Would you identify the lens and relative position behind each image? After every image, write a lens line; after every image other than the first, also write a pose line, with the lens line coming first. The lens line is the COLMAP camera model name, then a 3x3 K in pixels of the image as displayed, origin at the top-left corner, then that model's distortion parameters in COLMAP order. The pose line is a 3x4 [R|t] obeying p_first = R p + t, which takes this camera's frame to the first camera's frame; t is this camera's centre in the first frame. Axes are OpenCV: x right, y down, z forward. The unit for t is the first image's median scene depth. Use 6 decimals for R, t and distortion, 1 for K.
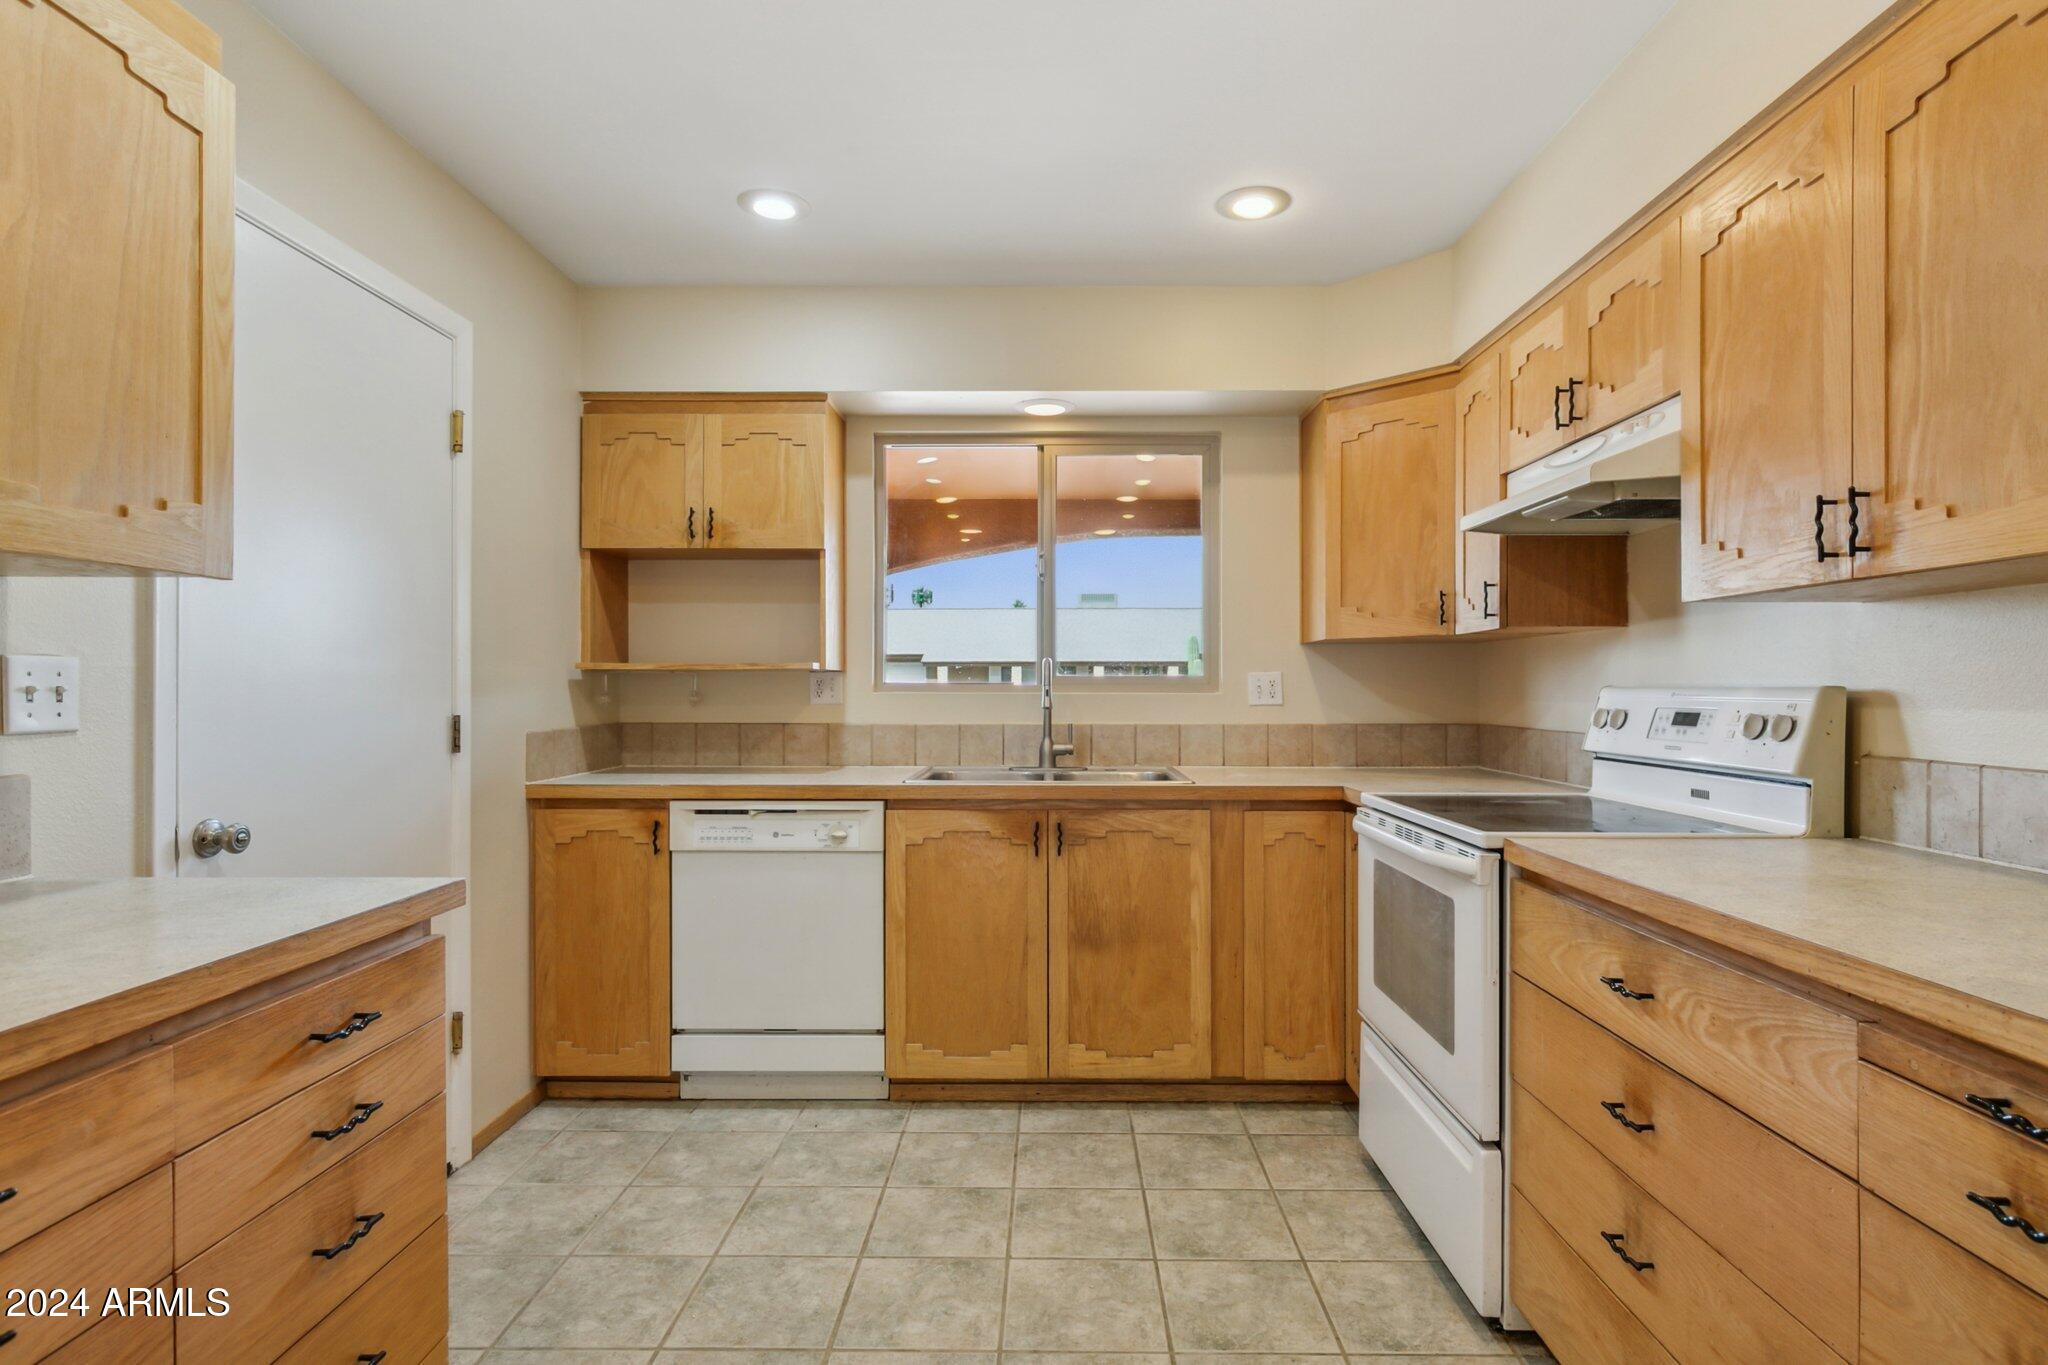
lens RADIAL K [[1040.1, 0, 1044.4], [0, 1040.1, 687.3], [0, 0, 1]] dist [0.002326, -0.000434]
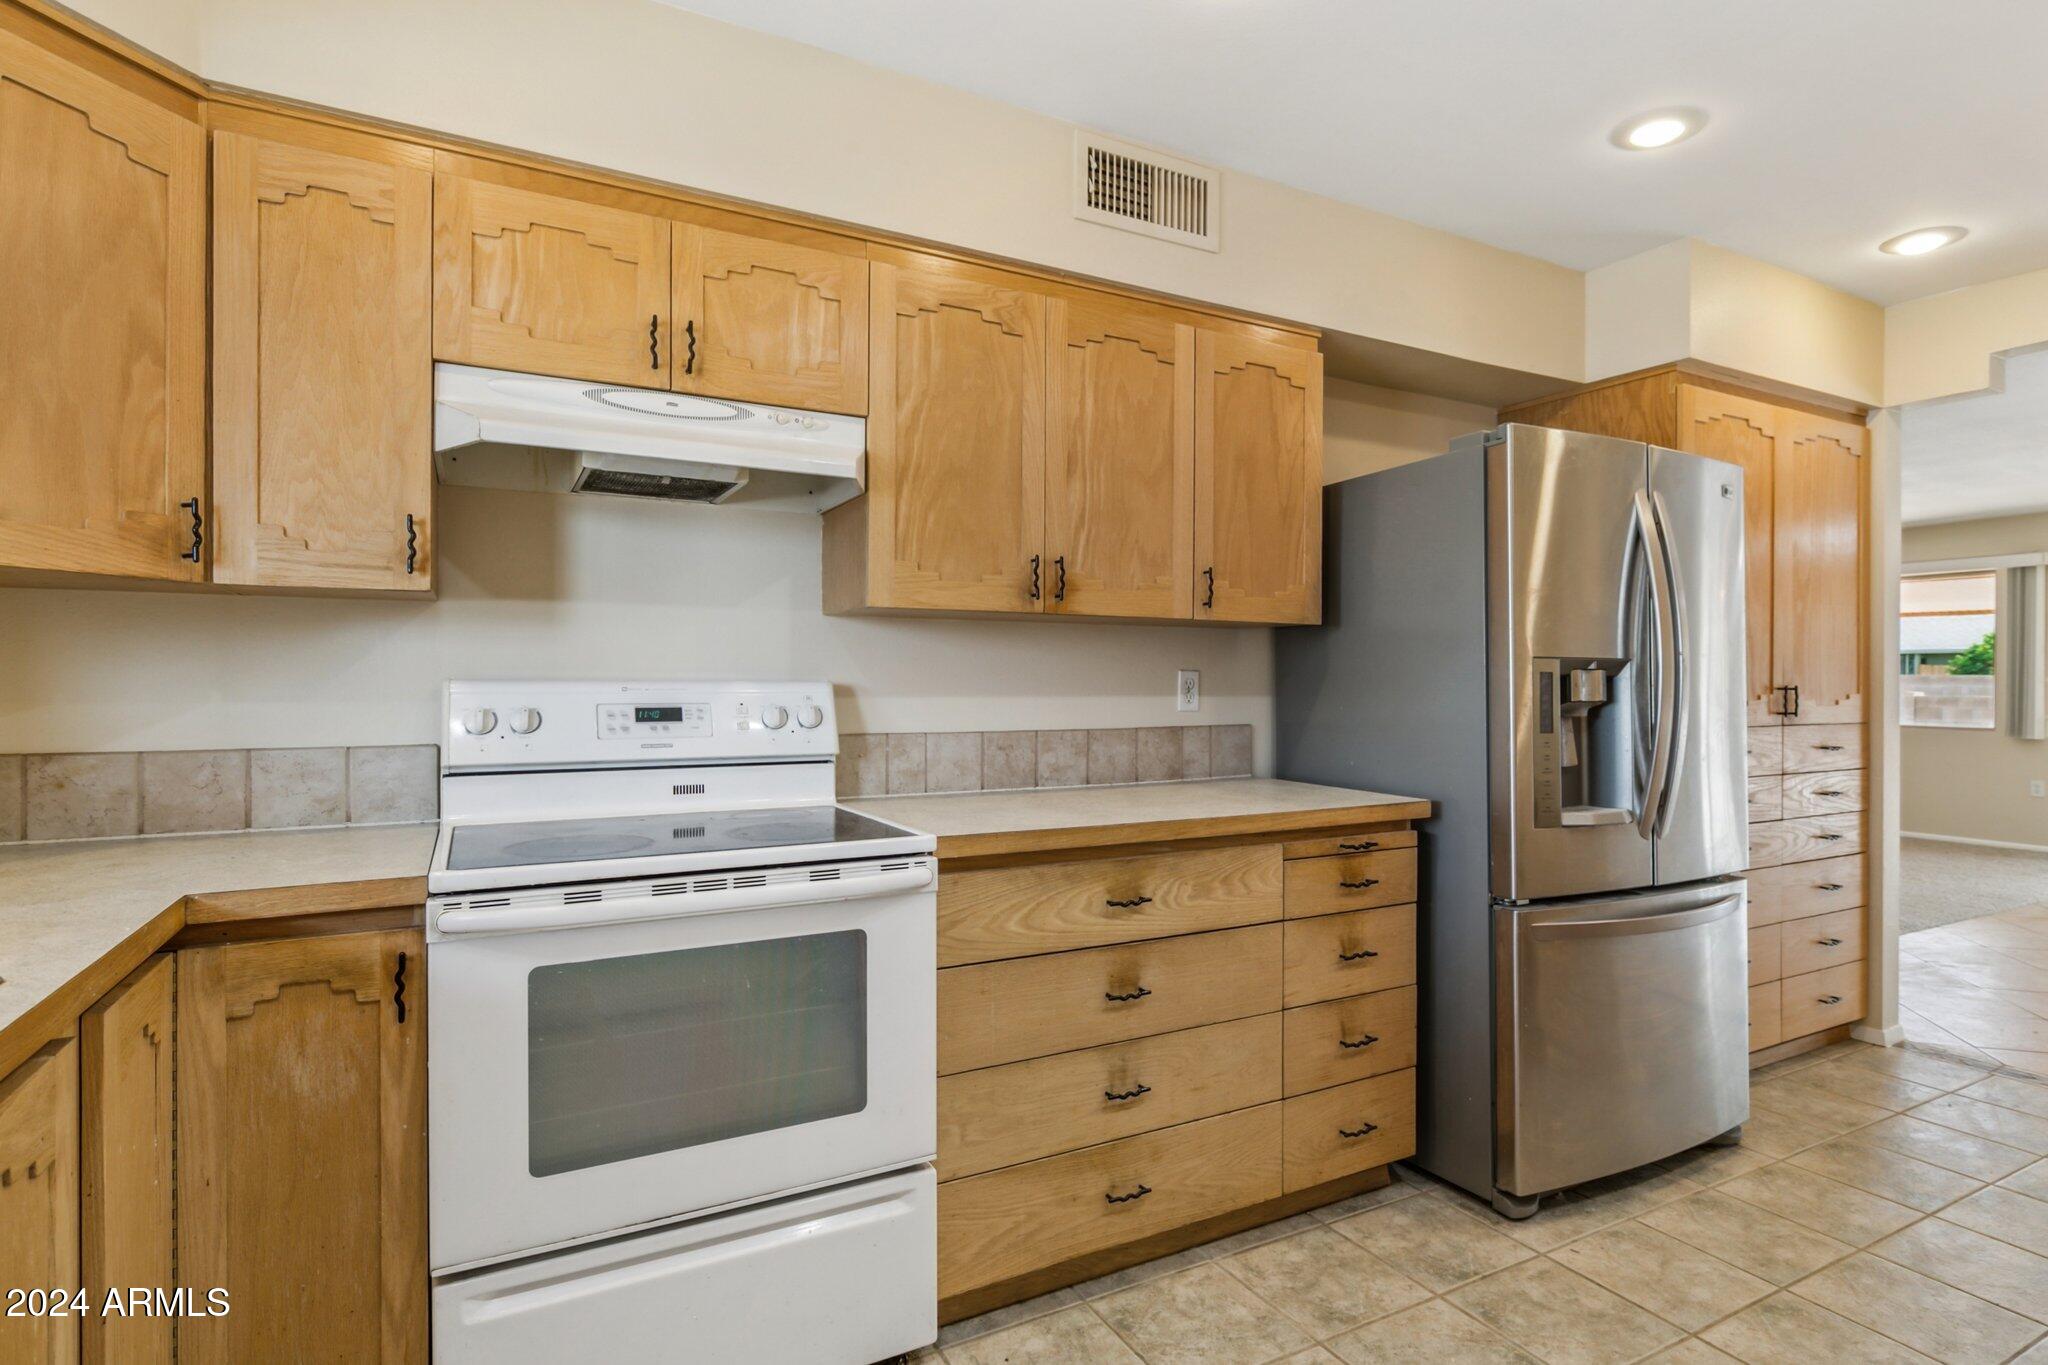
lens RADIAL K [[1040.1, 0, 1044.4], [0, 1040.1, 687.3], [0, 0, 1]] dist [0.002326, -0.000434]
pose [[-0.486263, -0.005030, 0.873798, -0.295046], [-0.003789, 0.999986, 0.003648, 0.000639], [-0.873804, -0.001537, -0.486276, 0.889303]]
